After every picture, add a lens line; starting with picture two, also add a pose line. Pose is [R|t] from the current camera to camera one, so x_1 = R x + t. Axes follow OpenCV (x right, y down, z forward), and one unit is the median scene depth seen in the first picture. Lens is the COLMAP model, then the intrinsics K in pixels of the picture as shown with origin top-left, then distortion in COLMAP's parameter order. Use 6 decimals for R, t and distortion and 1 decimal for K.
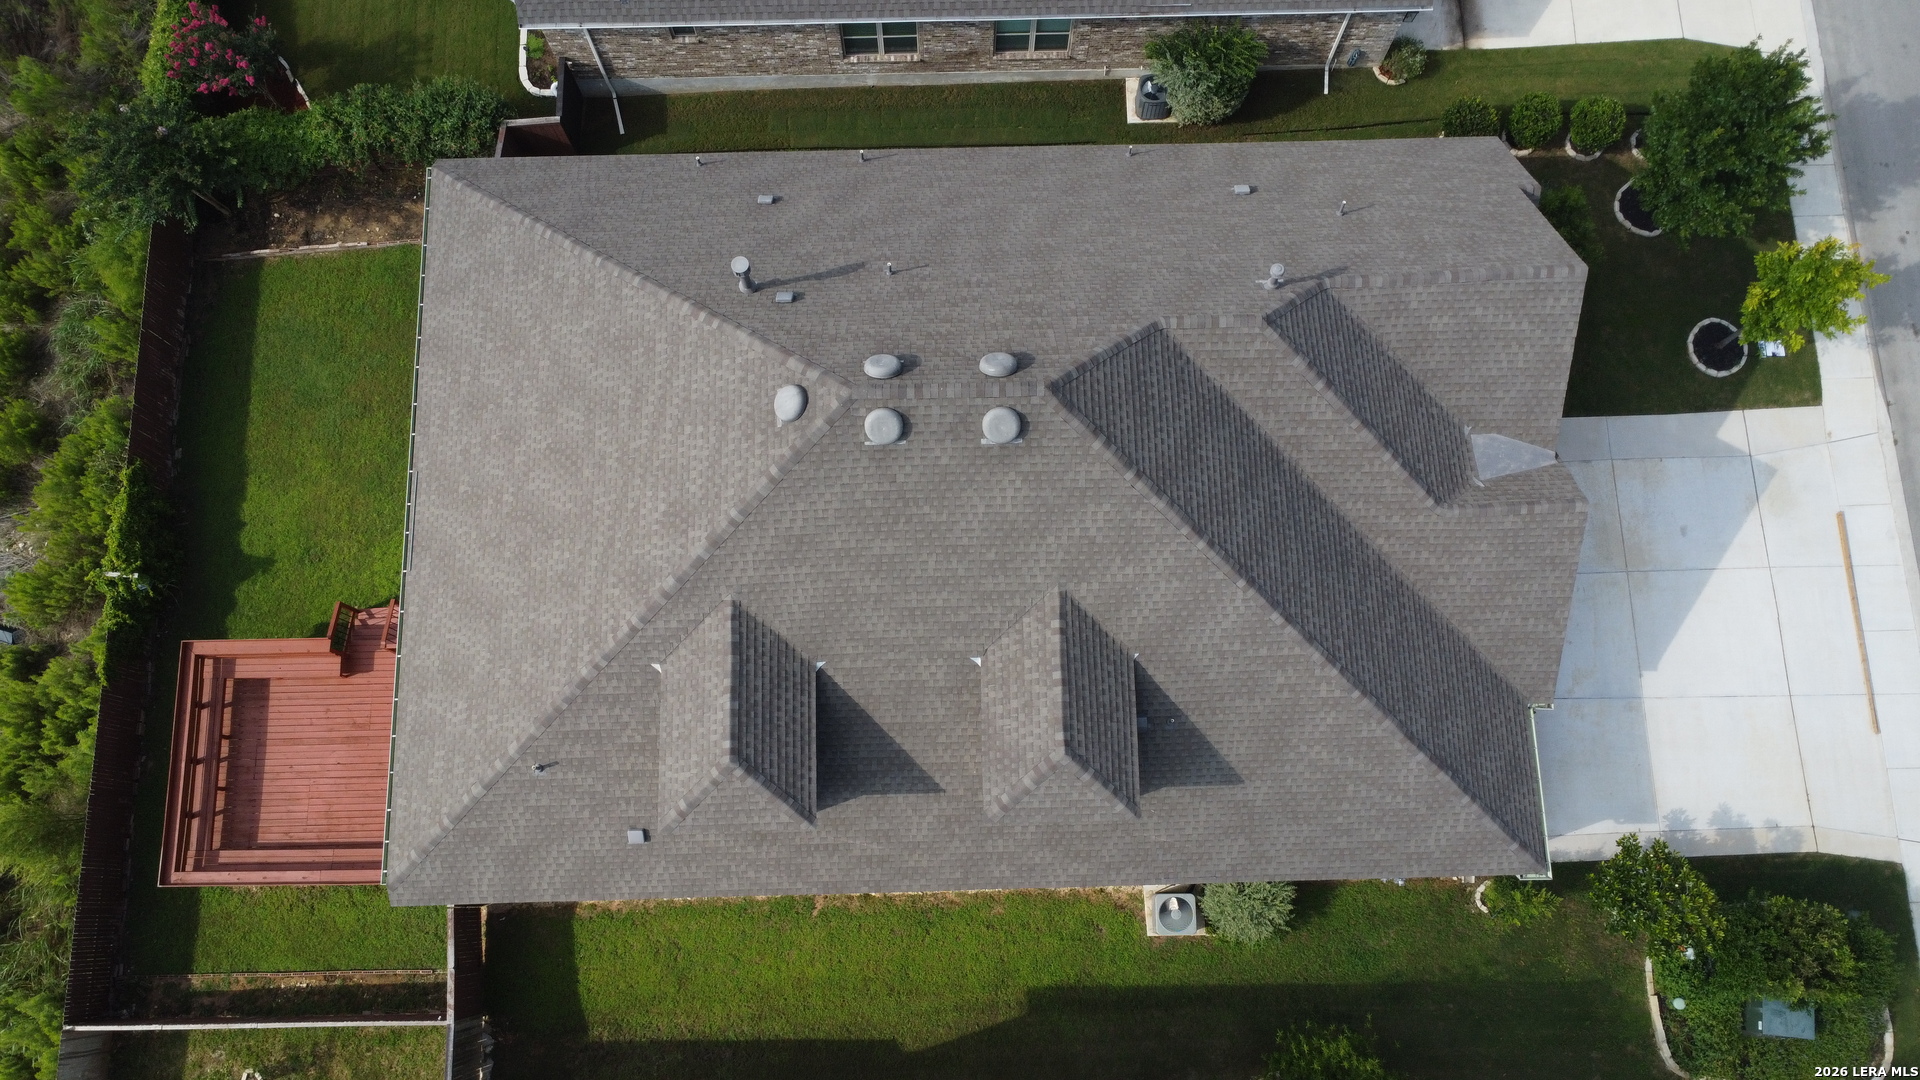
lens RADIAL K [[1445.6, 0, 975.9], [0, 1445.6, 556.3], [0, 0, 1]] dist [0.005131, -0.007573]
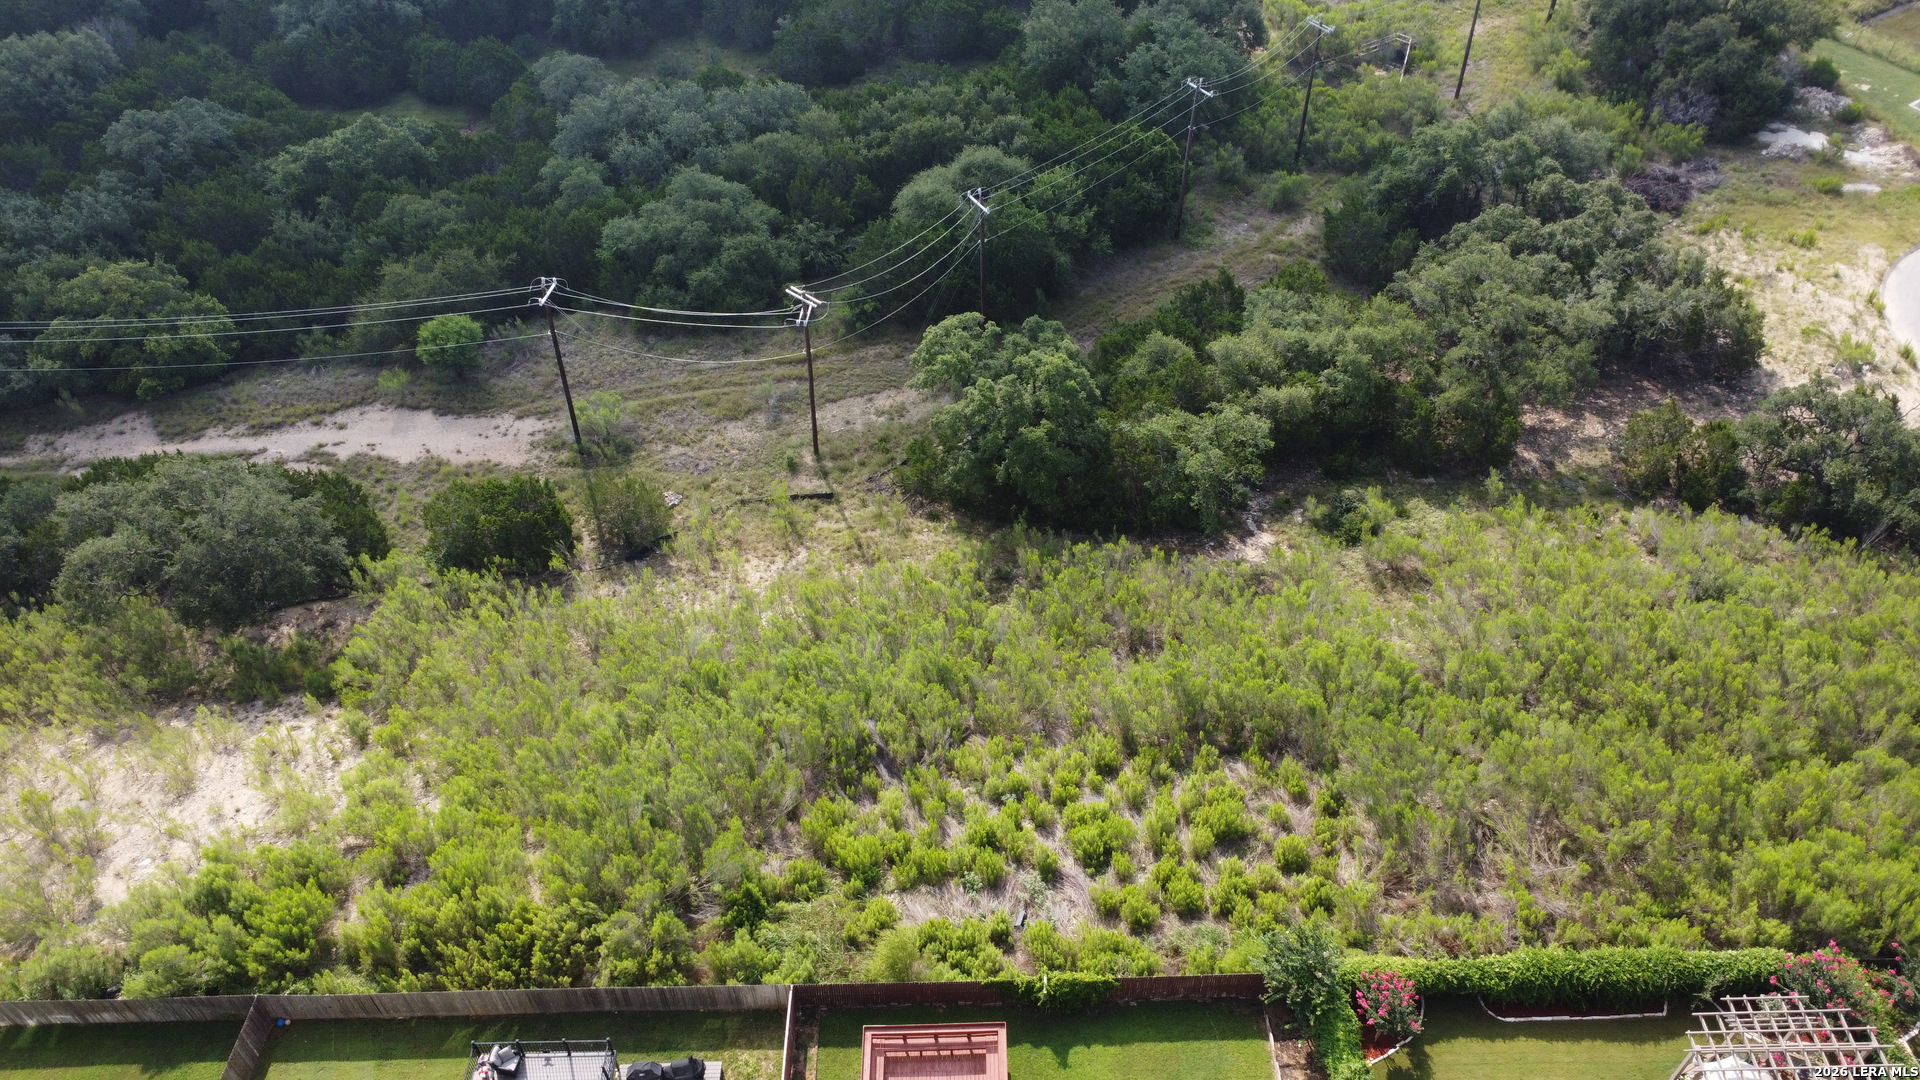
lens RADIAL K [[1445.6, 0, 966.6], [0, 1445.6, 537.9], [0, 0, 1]] dist [0.005131, -0.007573]
pose [[-0.005429, 0.700715, -0.713421, 0.258753], [-0.971758, 0.164617, 0.169081, -0.275241], [0.235919, 0.694190, 0.680031, -0.549242]]
